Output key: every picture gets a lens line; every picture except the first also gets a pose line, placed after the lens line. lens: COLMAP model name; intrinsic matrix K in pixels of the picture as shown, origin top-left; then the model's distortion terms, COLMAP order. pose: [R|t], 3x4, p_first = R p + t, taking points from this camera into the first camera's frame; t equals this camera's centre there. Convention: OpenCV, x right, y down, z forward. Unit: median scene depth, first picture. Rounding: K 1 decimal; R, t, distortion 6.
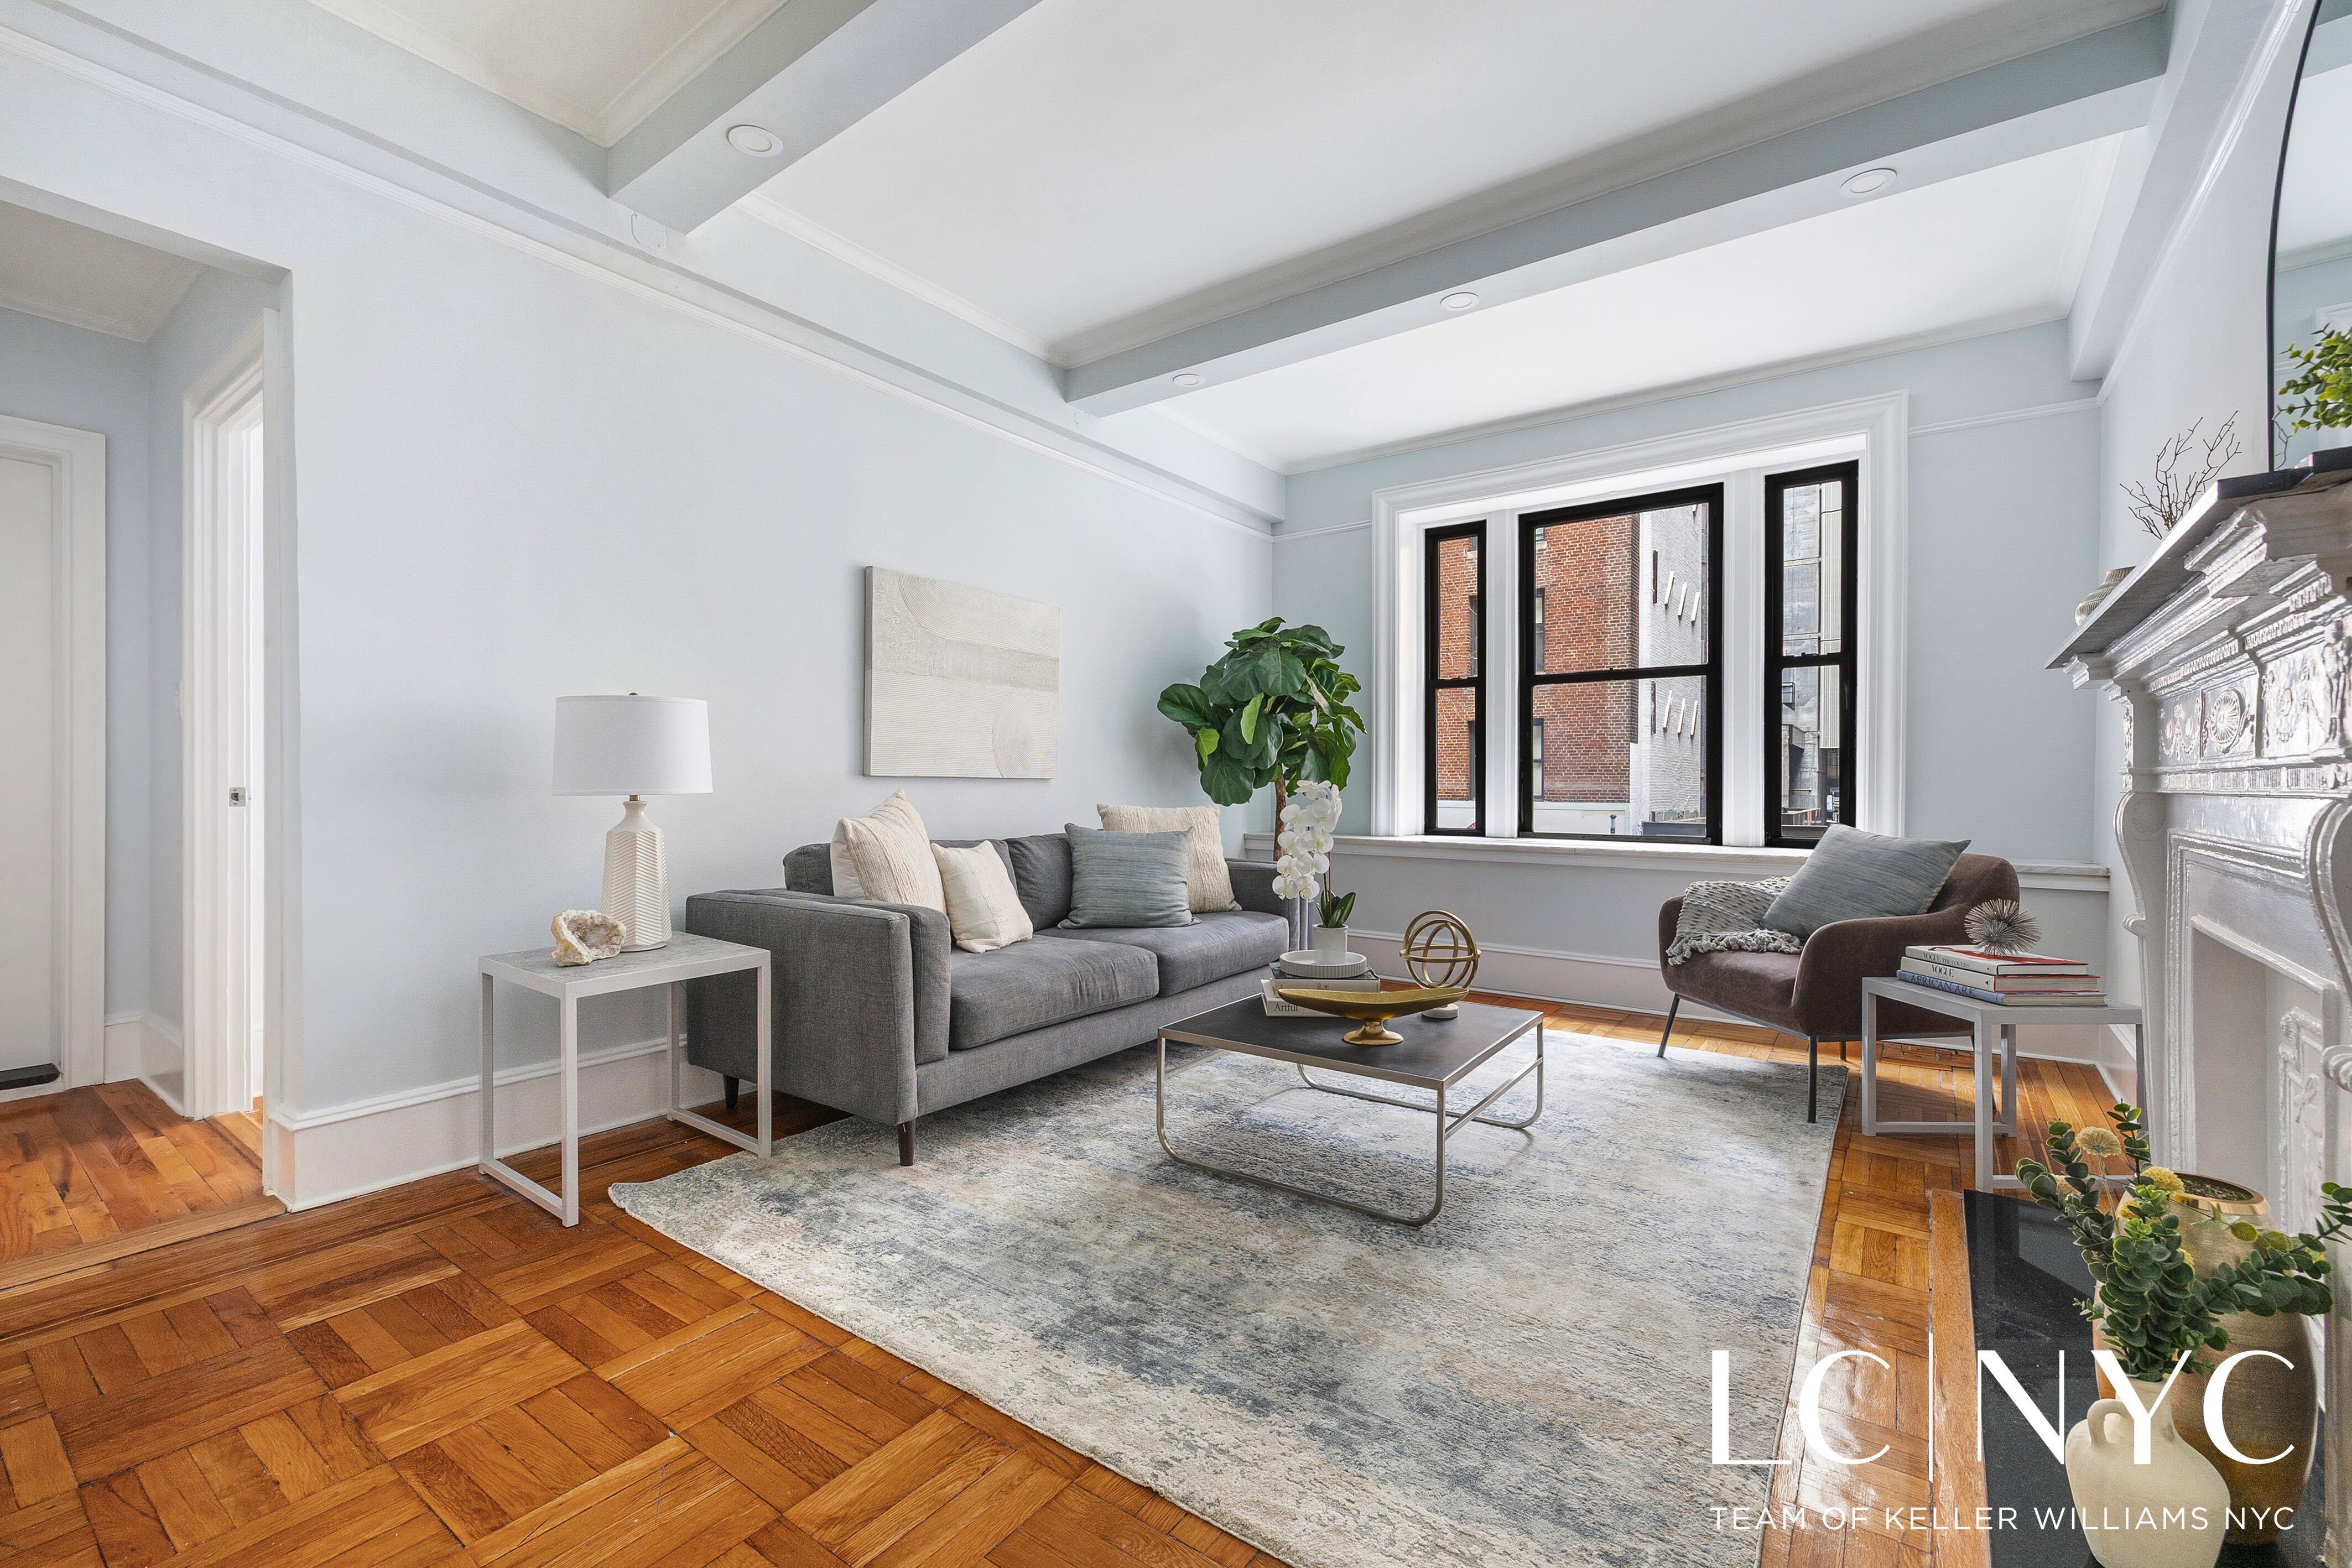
lens RADIAL K [[986.8, 0, 1177.8], [0, 986.8, 793.4], [0, 0, 1]] dist [0.000257, 0.000020]
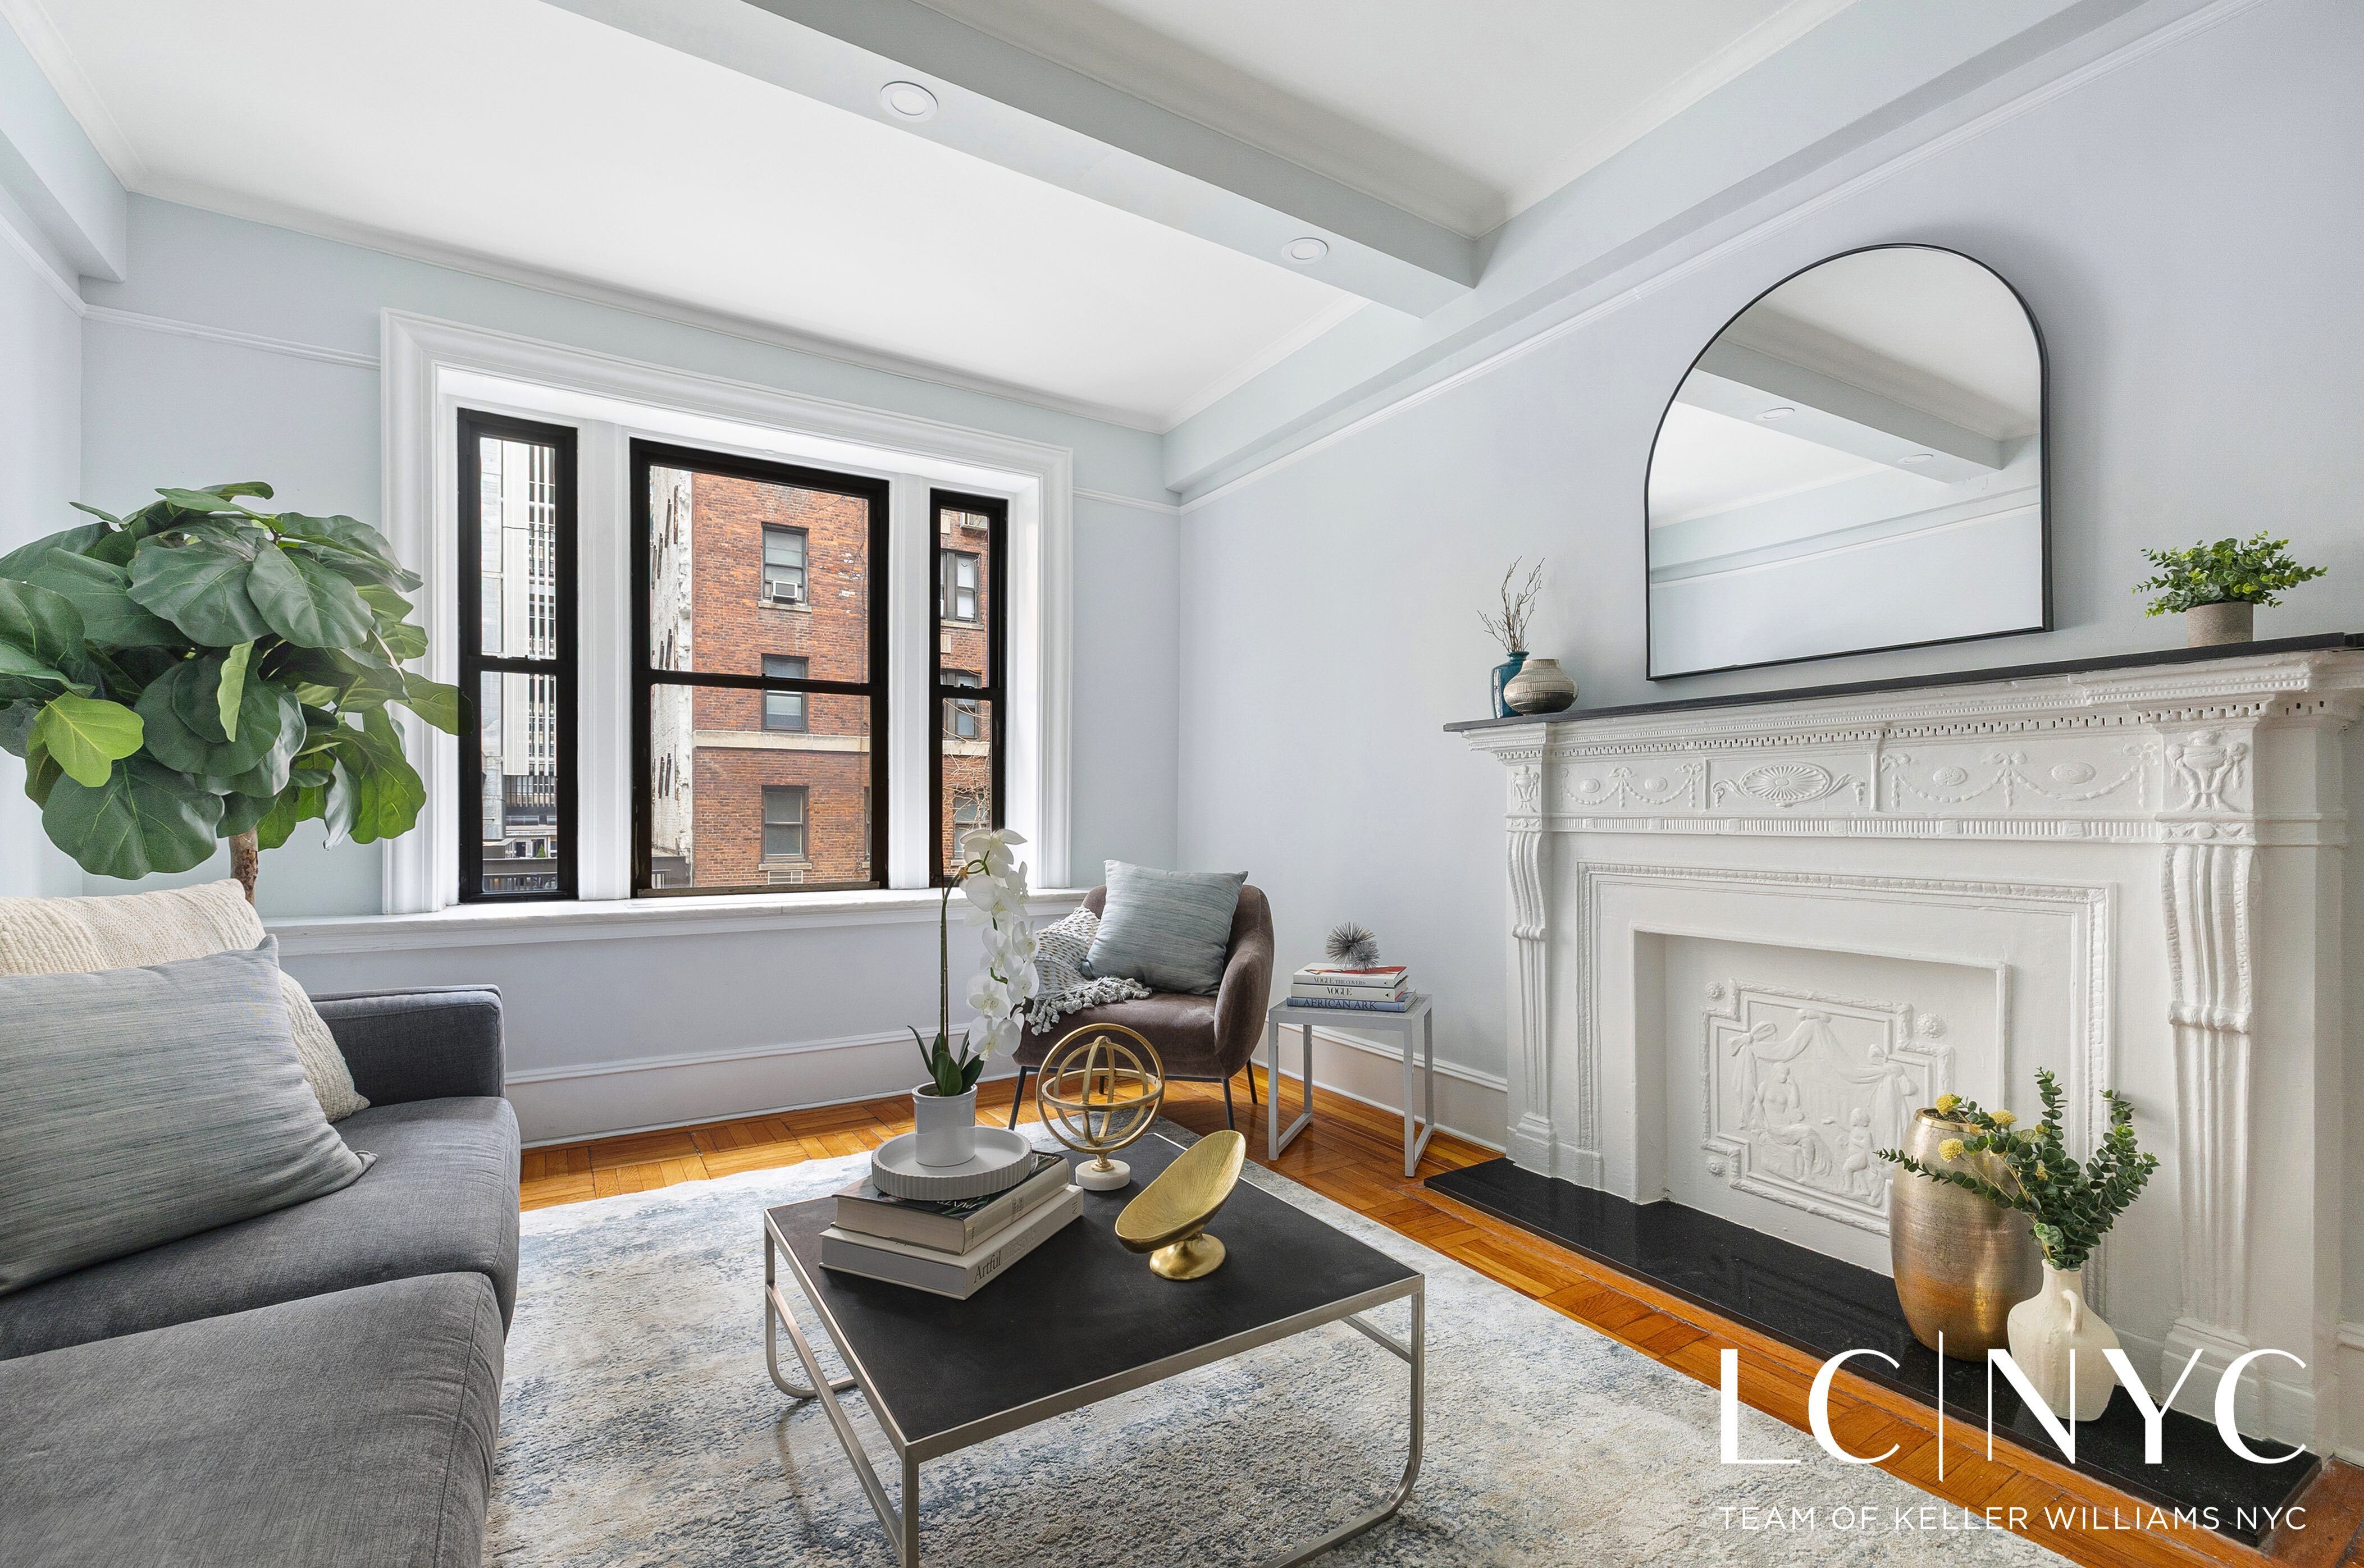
lens RADIAL K [[1025.5, 0, 1184.9], [0, 1025.5, 813.1], [0, 0, 1]] dist [0.000404, 0.000317]
pose [[0.370280, -0.002602, 0.928917, -0.211631], [0.007040, 0.999975, -0.000006, -0.013569], [-0.928893, 0.006542, 0.370289, 0.415219]]
